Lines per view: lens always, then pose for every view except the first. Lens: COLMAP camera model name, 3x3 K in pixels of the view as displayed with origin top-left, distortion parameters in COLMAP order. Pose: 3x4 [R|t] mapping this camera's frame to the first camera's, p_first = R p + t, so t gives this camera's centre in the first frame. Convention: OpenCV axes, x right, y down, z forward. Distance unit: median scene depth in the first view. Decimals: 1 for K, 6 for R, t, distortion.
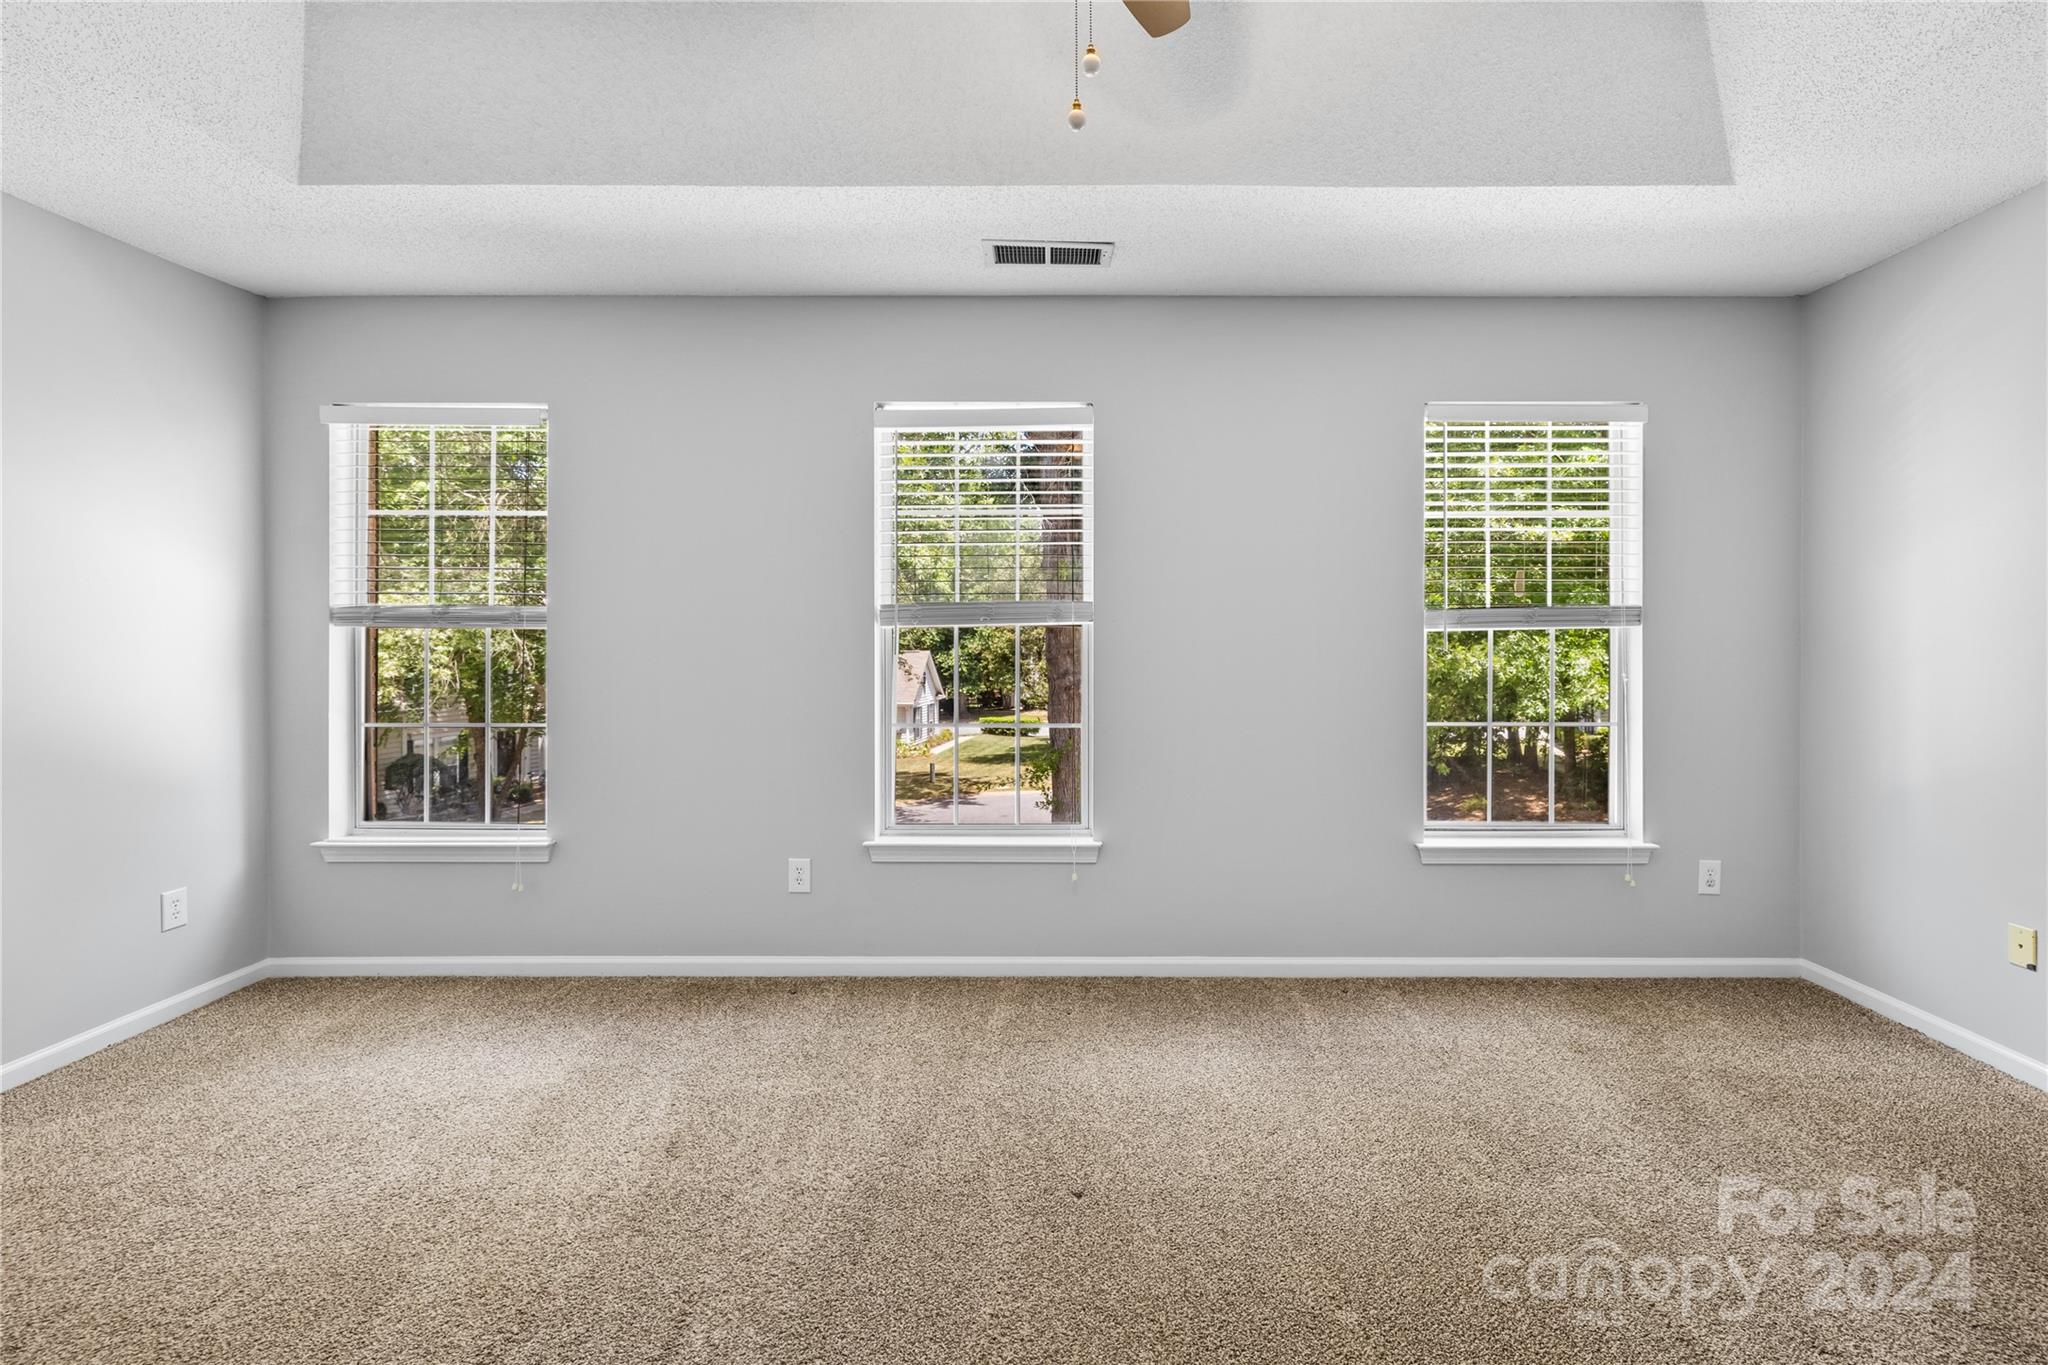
lens RADIAL K [[895.5, 0, 1027.2], [0, 895.5, 642.6], [0, 0, 1]] dist [0.000082, 0.000009]
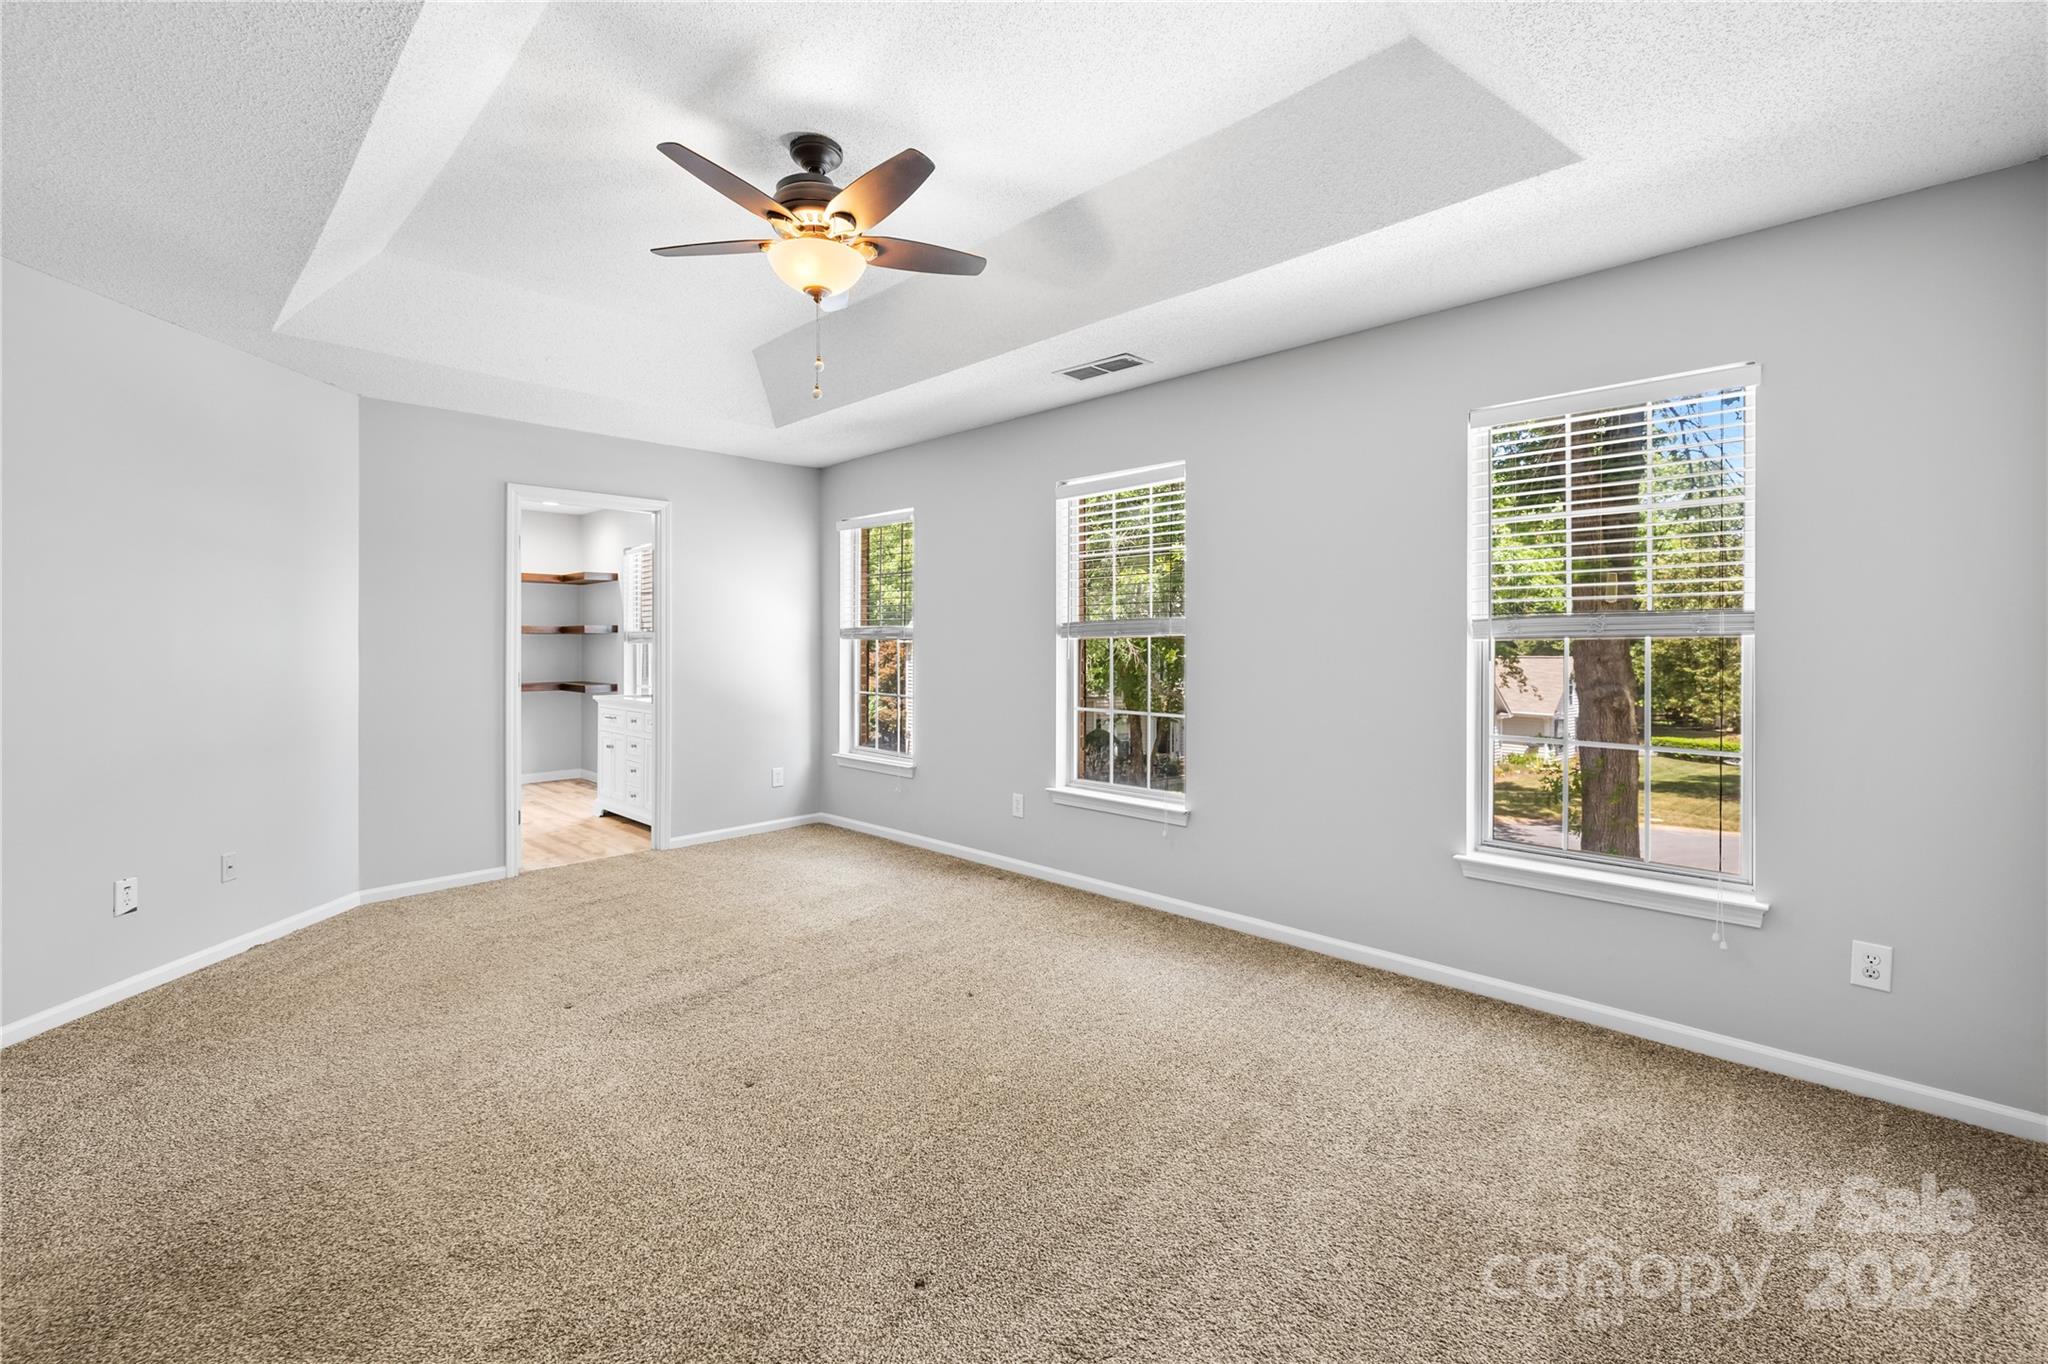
lens RADIAL K [[880.6, 0, 1024.0], [0, 880.6, 640.5], [0, 0, 1]] dist [0.001596, 0.000374]
pose [[0.710365, -0.001624, -0.703831, 0.787463], [-0.002675, 0.999984, -0.005007, -0.007478], [0.703828, 0.005440, 0.710350, -0.037216]]
